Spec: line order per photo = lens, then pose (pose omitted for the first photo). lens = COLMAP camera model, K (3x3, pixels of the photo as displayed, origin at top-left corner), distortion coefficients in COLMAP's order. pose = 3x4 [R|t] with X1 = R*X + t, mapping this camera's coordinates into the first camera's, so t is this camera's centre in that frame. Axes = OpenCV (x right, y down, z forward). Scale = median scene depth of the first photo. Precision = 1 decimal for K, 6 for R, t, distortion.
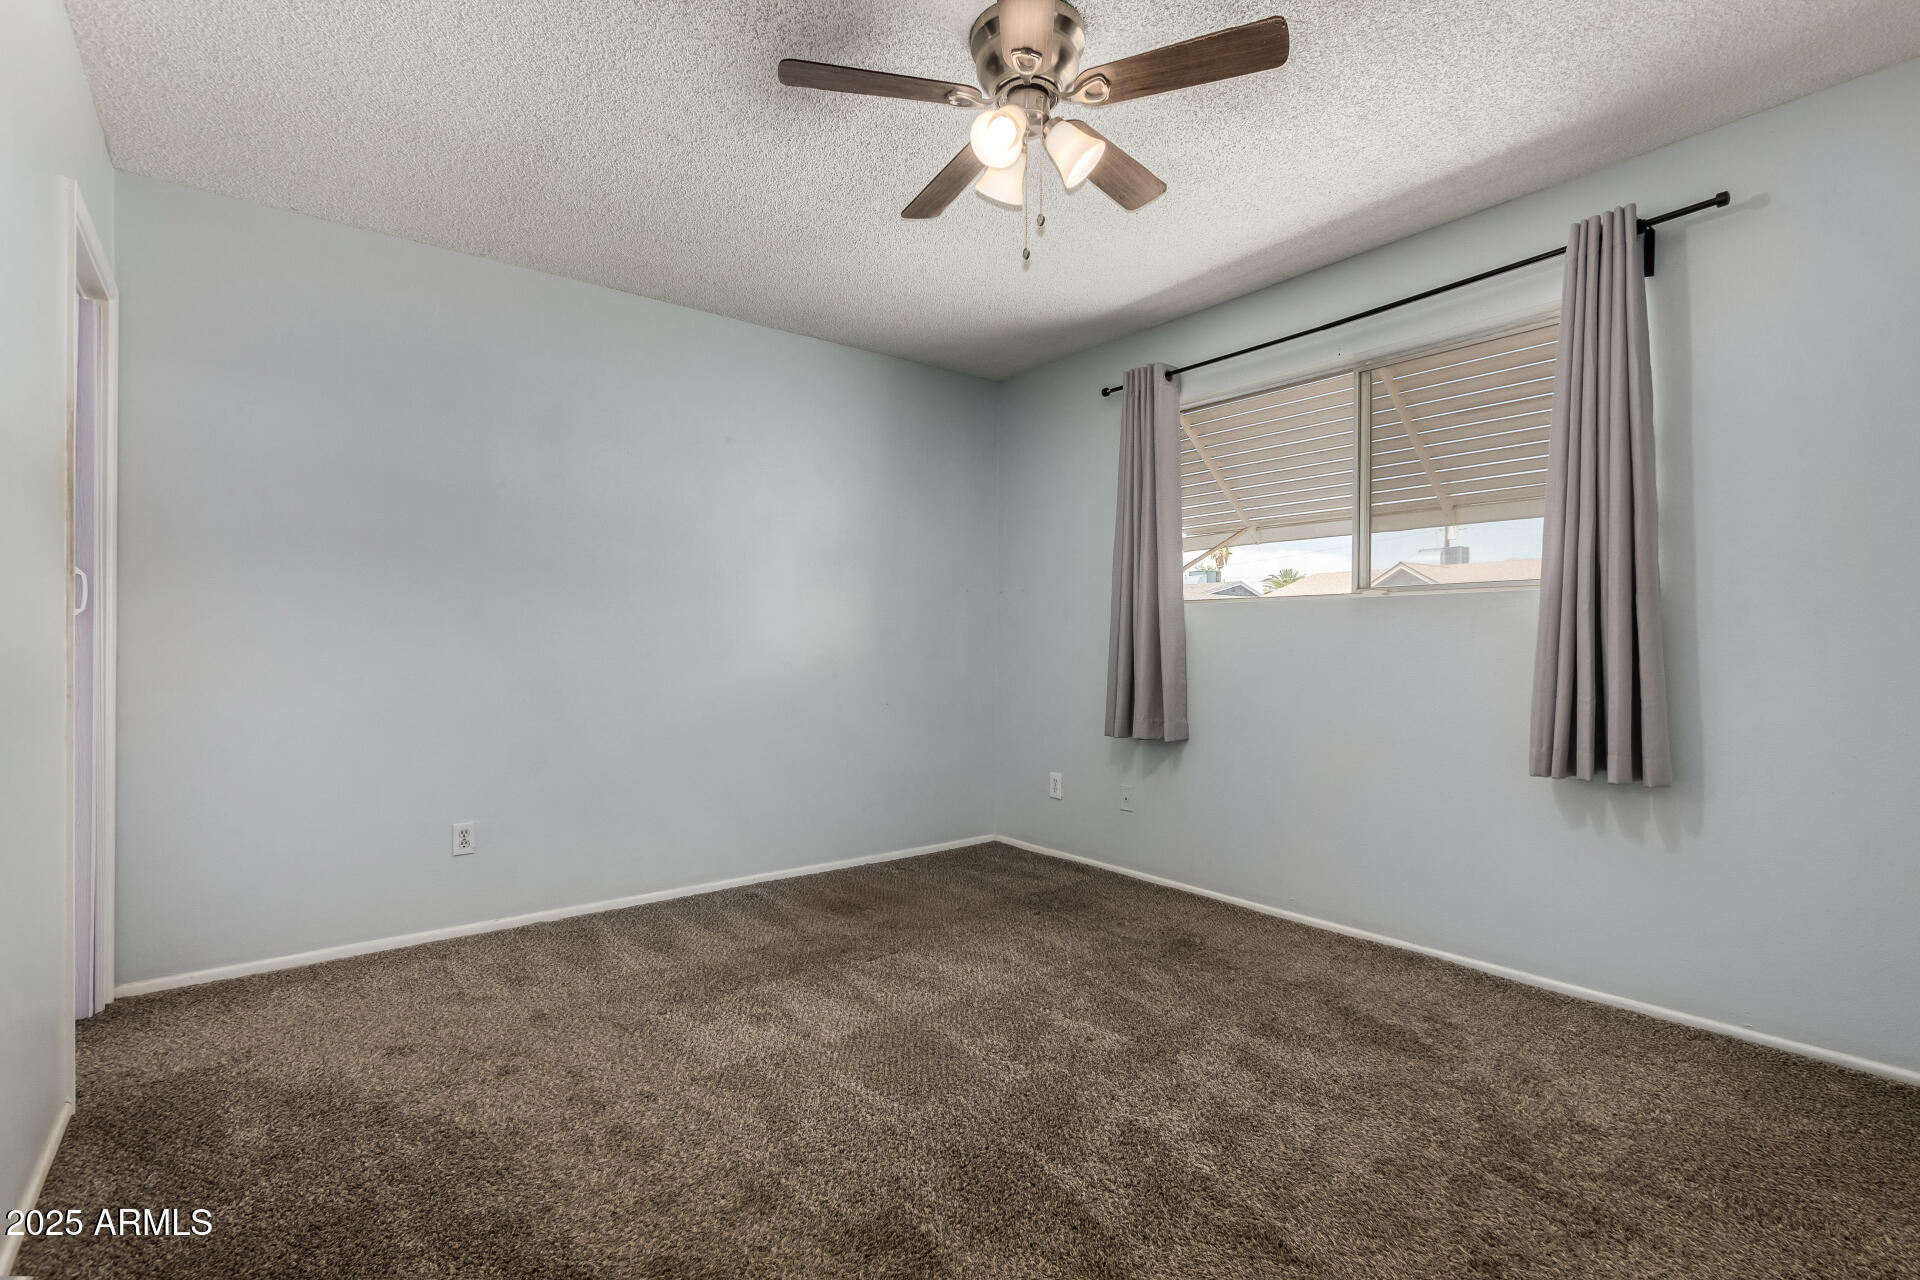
lens RADIAL K [[886.2, 0, 969.8], [0, 886.2, 637.9], [0, 0, 1]] dist [0.010533, -0.000045]
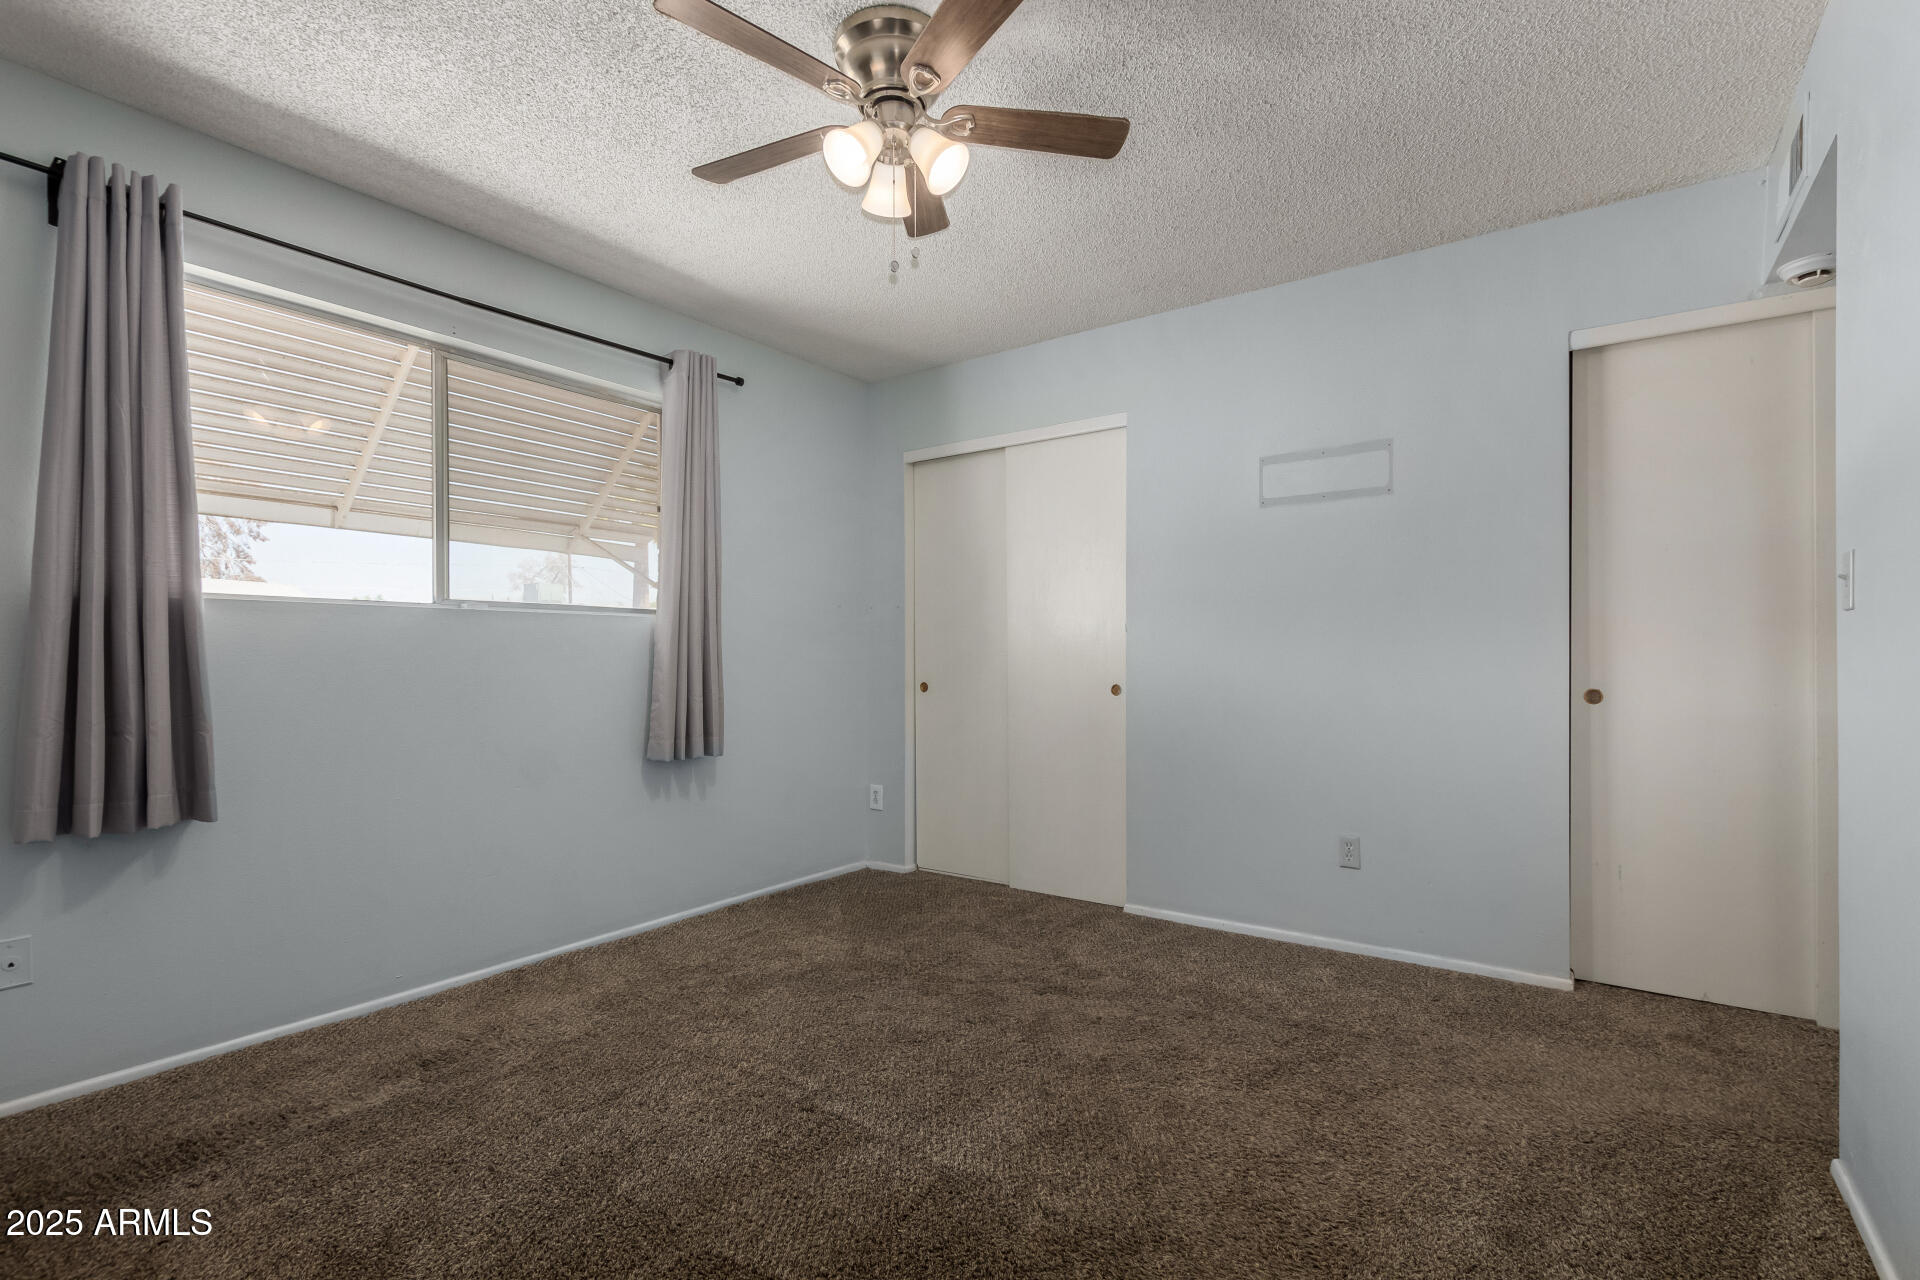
lens RADIAL K [[886.2, 0, 971.4], [0, 886.2, 649.1], [0, 0, 1]] dist [0.010533, -0.000045]
pose [[-0.268217, 0.006731, 0.963335, -0.652354], [-0.004390, 0.999957, -0.008209, 0.000103], [-0.963349, -0.006431, -0.268175, 0.835745]]
